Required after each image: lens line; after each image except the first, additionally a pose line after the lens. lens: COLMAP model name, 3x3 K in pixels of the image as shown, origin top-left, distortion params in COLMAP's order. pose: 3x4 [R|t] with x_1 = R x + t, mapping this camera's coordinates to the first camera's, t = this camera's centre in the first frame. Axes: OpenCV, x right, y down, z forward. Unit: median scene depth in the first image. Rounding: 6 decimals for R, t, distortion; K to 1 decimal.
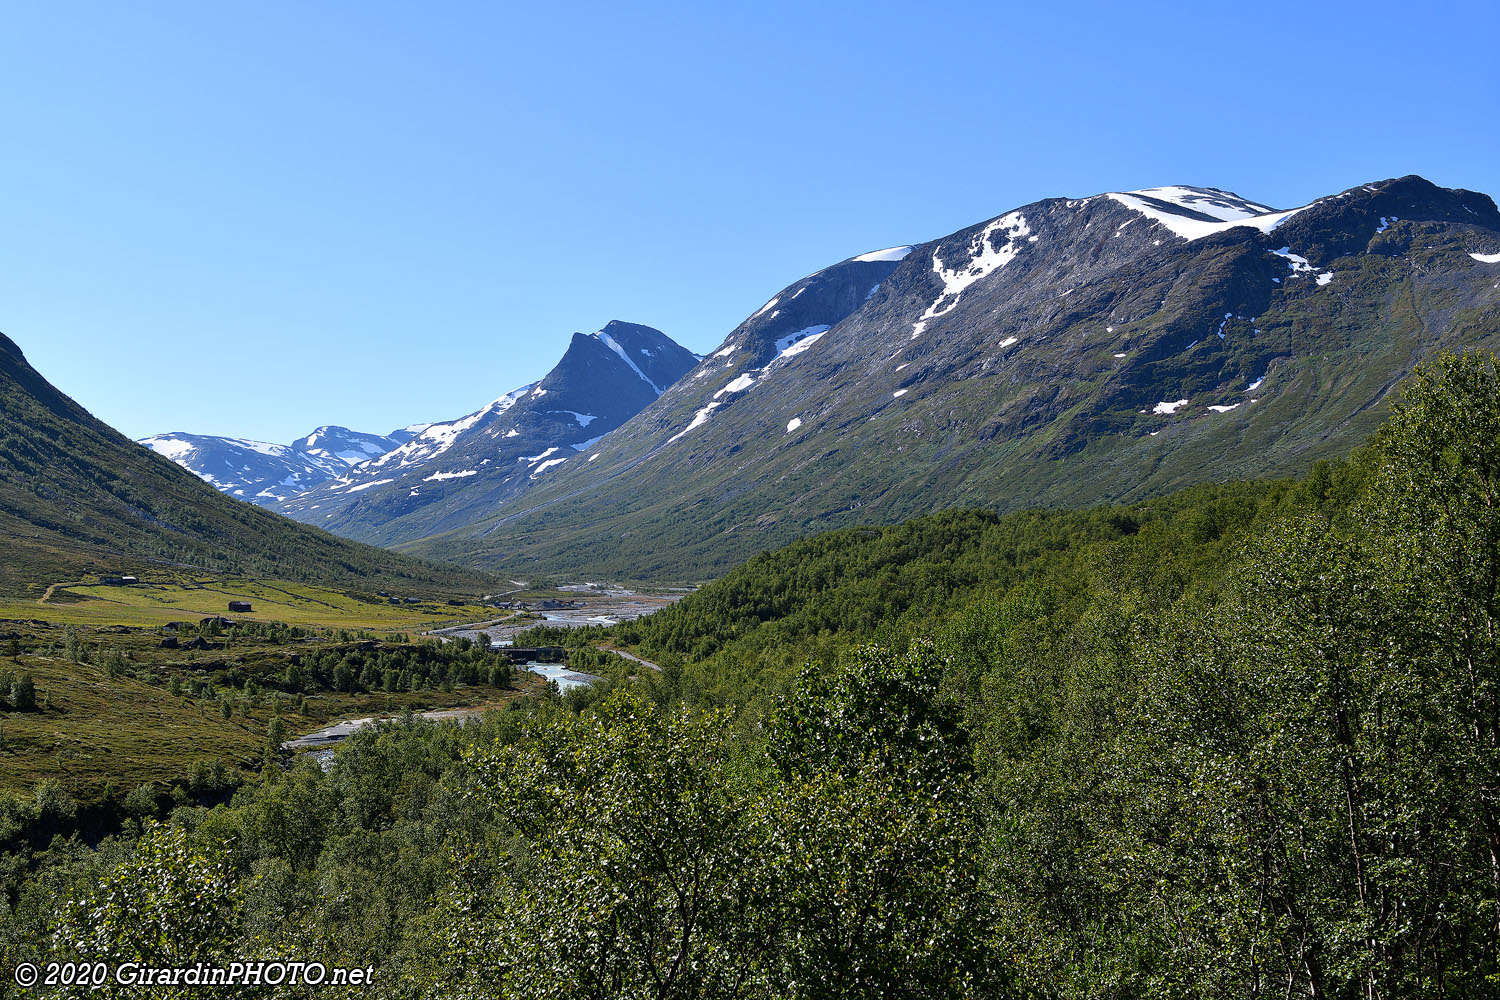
lens RADIAL K [[1679.7, 0, 748.1], [0, 1679.7, 496.1], [0, 0, 1]] dist [0.123240, 0.000000]
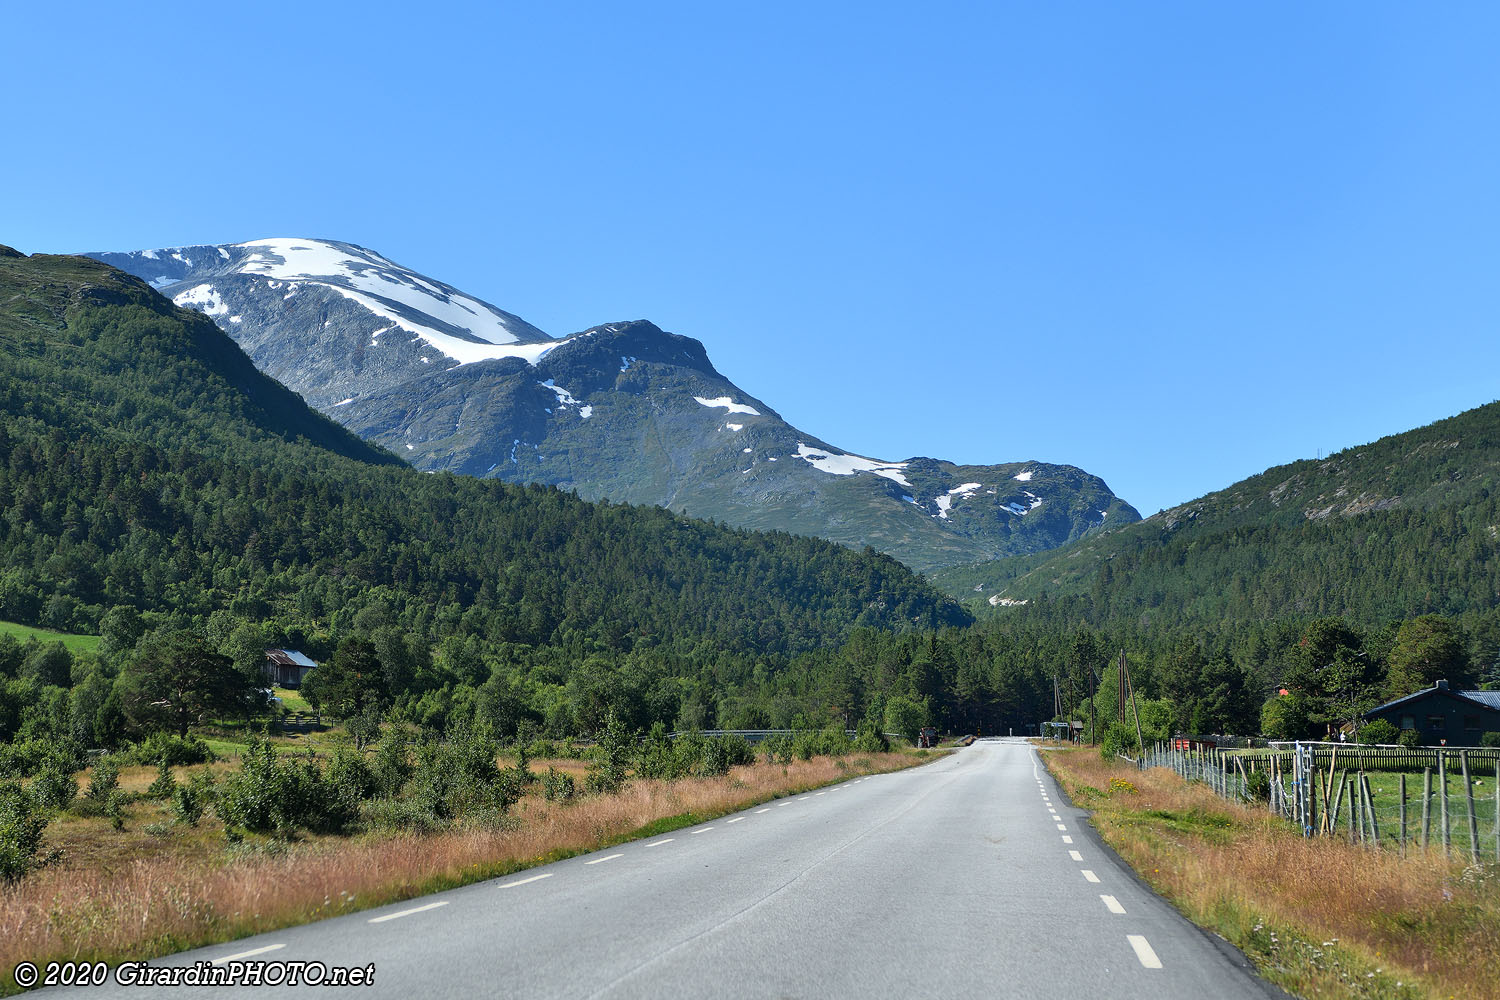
lens RADIAL K [[2986.4, 0, 750.2], [0, 2986.4, 500.2], [0, 0, 1]] dist [0.007980, 0.000000]
pose [[0.880389, 0.031875, 0.473180, -0.499481], [-0.013714, 0.999033, -0.041781, 0.013352], [-0.474054, 0.030294, 0.879974, -0.792597]]
